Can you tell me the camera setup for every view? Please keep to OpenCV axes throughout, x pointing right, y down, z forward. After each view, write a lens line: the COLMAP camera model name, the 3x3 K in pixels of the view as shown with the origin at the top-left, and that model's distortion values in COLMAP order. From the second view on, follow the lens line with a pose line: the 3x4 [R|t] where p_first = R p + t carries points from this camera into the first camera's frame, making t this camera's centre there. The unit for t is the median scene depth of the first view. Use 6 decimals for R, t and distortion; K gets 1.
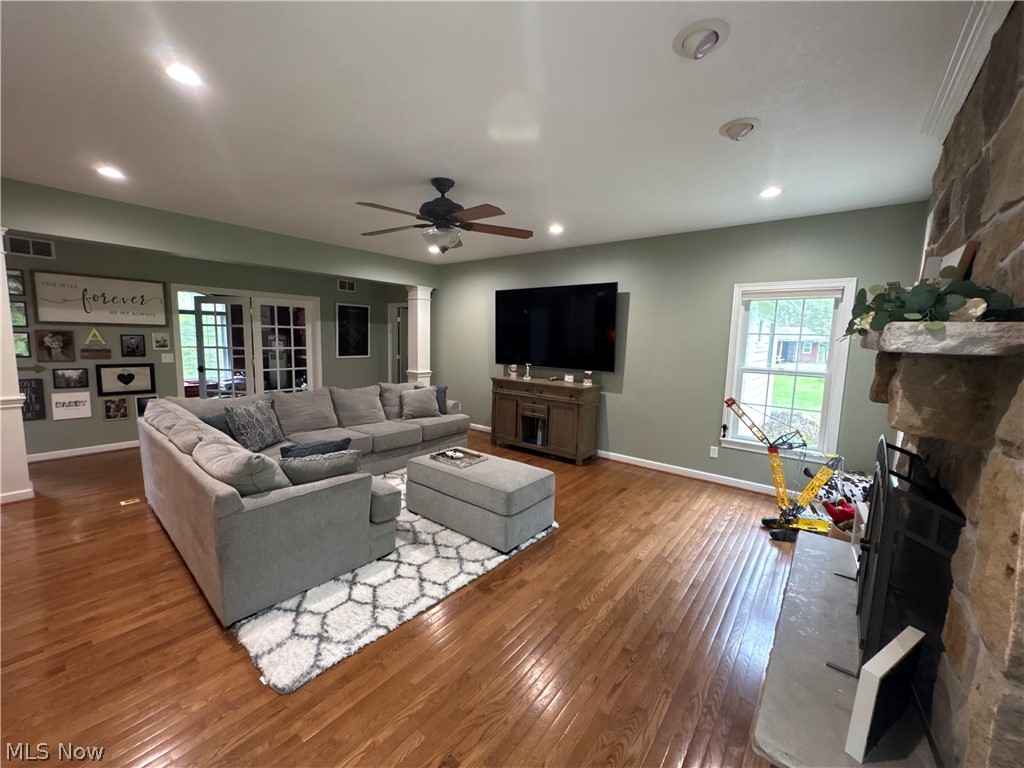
lens RADIAL K [[405.5, 0, 512.0], [0, 405.5, 384.0], [0, 0, 1]] dist [-0.002306, -0.000584]
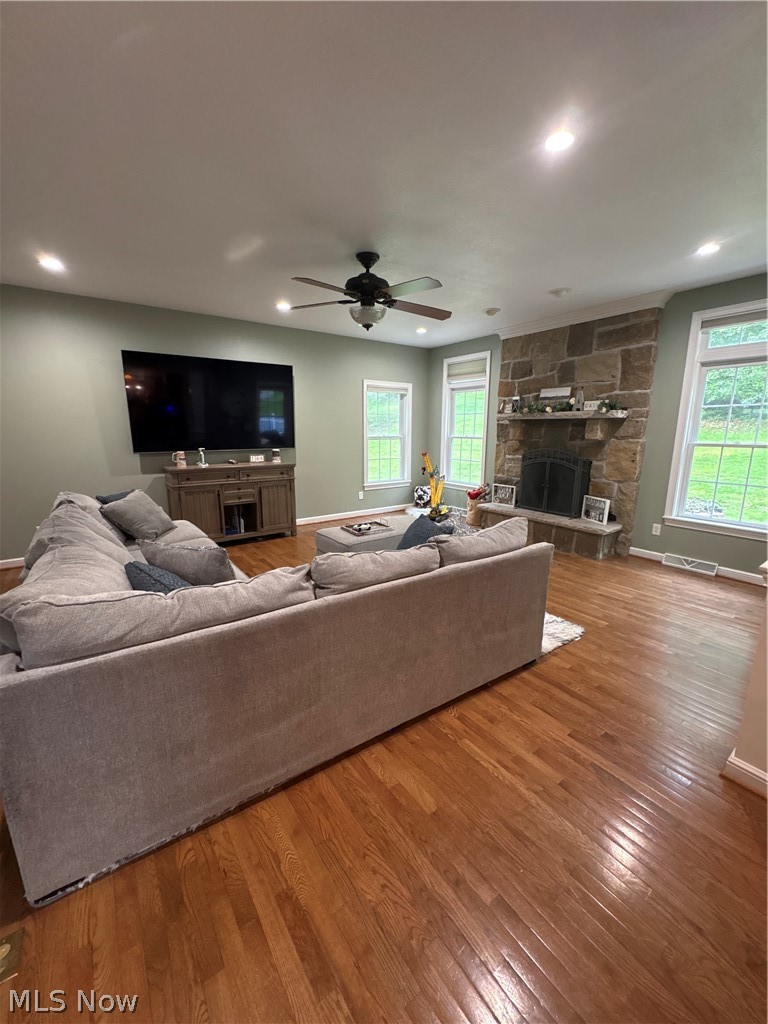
lens RADIAL K [[405.7, 0, 384.0], [0, 405.7, 512.0], [0, 0, 1]] dist [0.001495, -0.000192]
pose [[0.262510, -0.218286, 0.939915, -0.760179], [0.117765, 0.974042, 0.193321, -0.042403], [-0.957716, 0.059941, 0.281402, 0.437684]]
